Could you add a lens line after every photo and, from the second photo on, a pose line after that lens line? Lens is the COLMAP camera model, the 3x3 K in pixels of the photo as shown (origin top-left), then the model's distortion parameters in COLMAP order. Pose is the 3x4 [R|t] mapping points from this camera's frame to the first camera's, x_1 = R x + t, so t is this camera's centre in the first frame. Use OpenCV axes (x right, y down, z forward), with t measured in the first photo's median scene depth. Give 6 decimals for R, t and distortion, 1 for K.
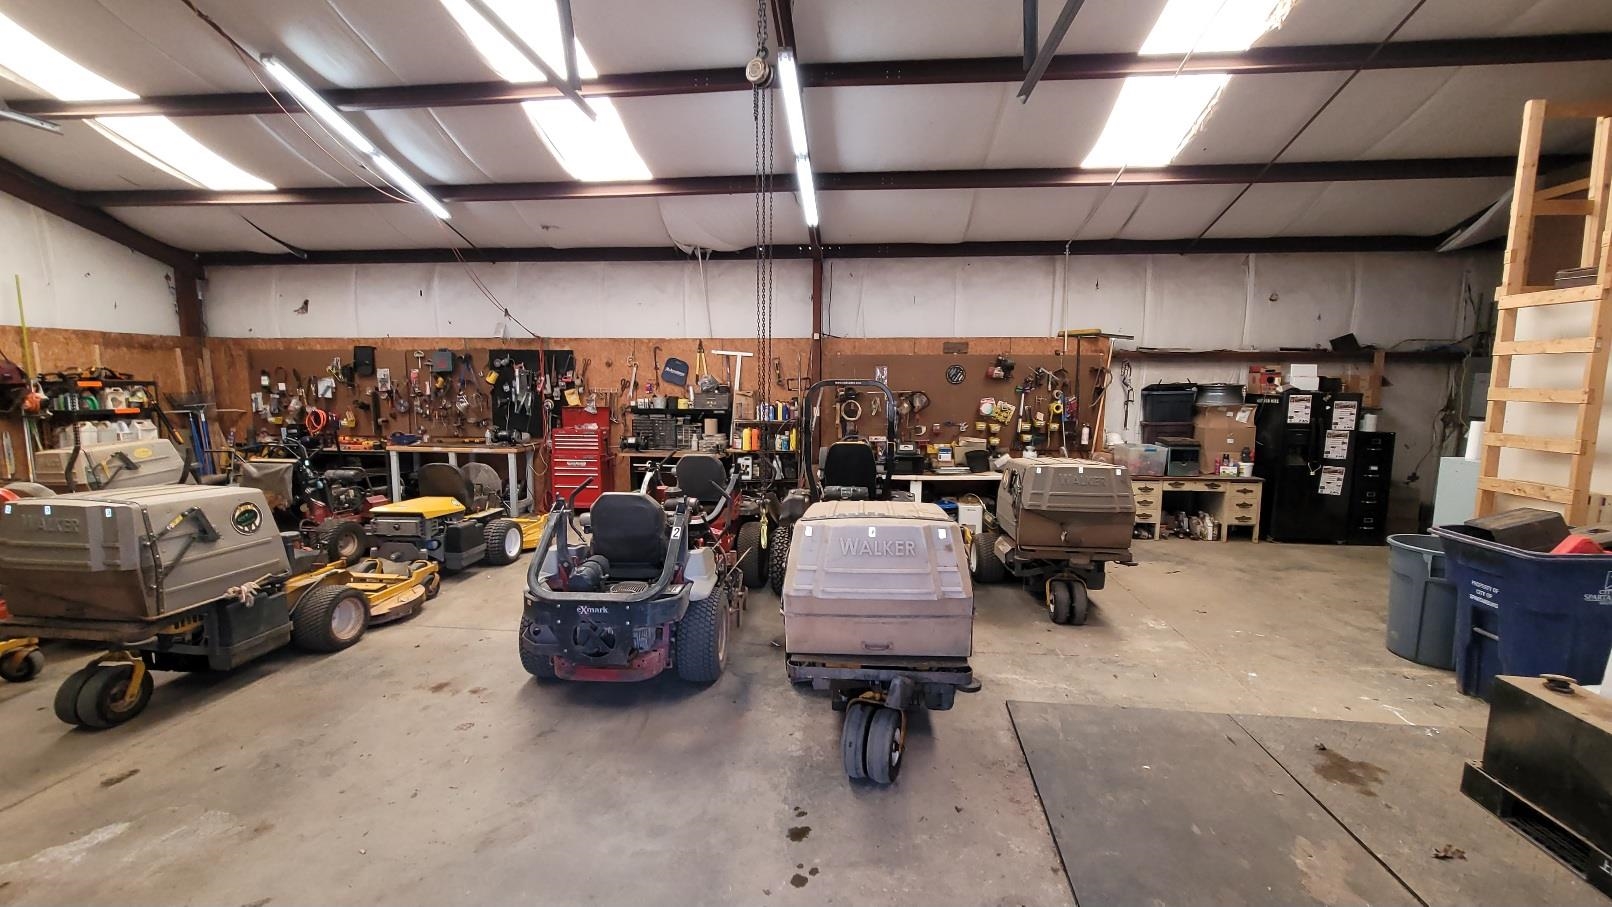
lens RADIAL K [[653.7, 0, 812.3], [0, 653.7, 456.0], [0, 0, 1]] dist [0.002781, 0.000091]
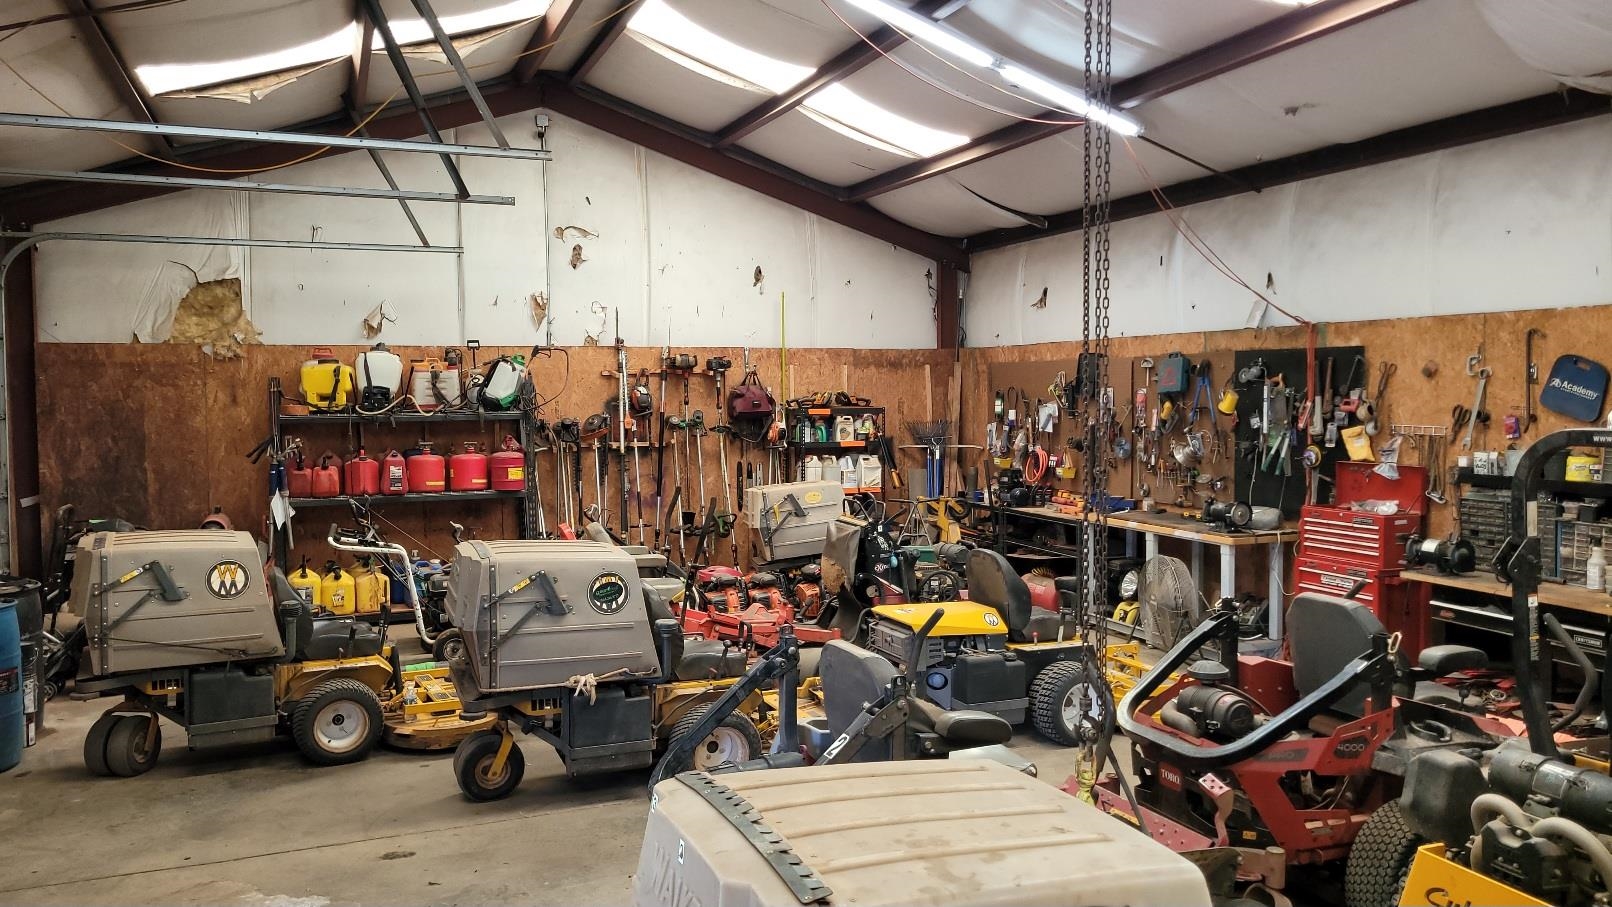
lens RADIAL K [[1205.1, 0, 817.0], [0, 1205.1, 451.1], [0, 0, 1]] dist [0.038445, -0.004656]
pose [[0.462605, 0.036794, -0.885801, 0.269786], [-0.094092, 0.995533, -0.007787, -0.043895], [0.881558, 0.086949, 0.464000, 0.260757]]
